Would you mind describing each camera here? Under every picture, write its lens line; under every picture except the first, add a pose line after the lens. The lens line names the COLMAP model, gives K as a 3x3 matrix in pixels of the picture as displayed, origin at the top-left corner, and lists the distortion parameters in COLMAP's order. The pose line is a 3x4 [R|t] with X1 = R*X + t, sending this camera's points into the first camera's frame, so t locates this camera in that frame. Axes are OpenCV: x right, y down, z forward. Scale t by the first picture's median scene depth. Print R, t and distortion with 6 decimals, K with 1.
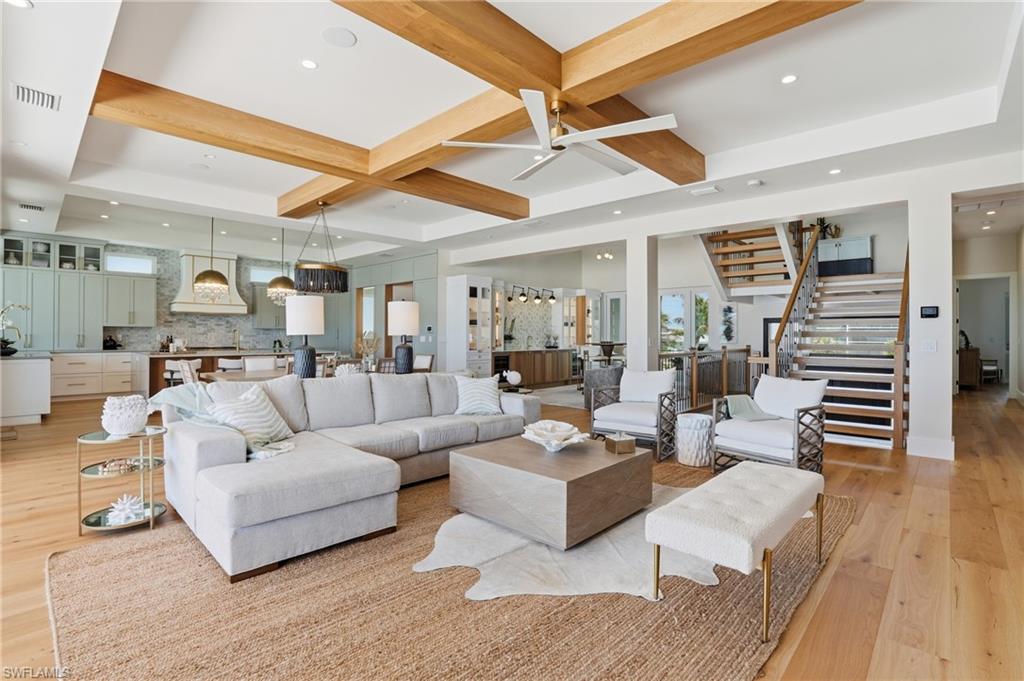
lens RADIAL K [[475.0, 0, 516.9], [0, 475.0, 334.4], [0, 0, 1]] dist [-0.057982, 0.012137]
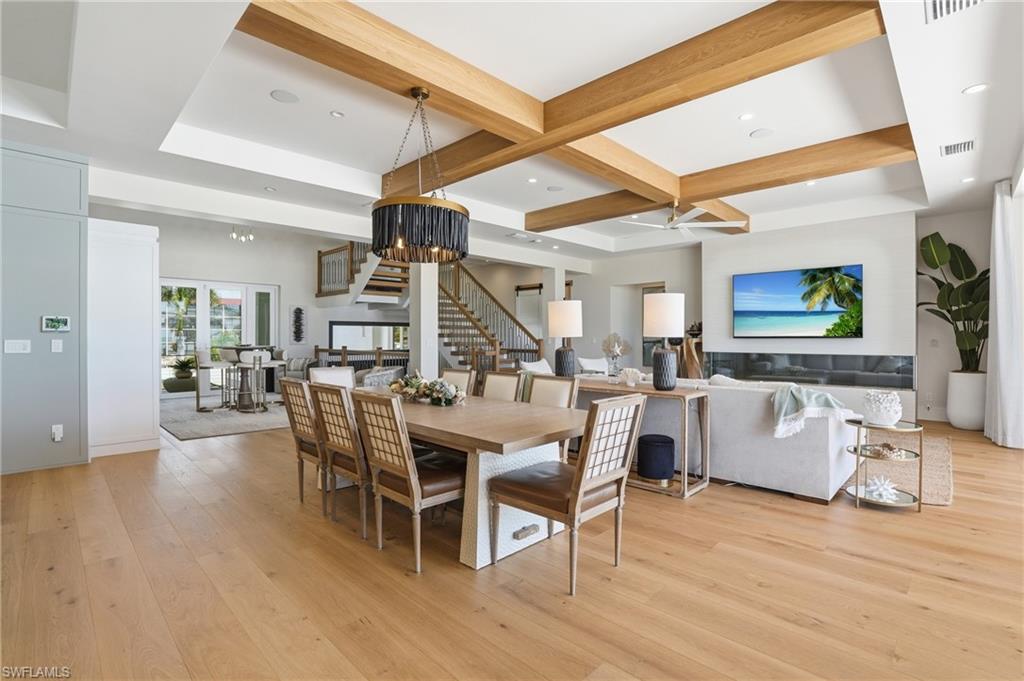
lens RADIAL K [[475.0, 0, 505.8], [0, 475.0, 339.9], [0, 0, 1]] dist [-0.057982, 0.012137]
pose [[0.020632, -0.009747, 0.999740, -0.528909], [-0.002131, 0.999950, 0.009793, -0.001283], [-0.999785, -0.002333, 0.020610, 0.493876]]
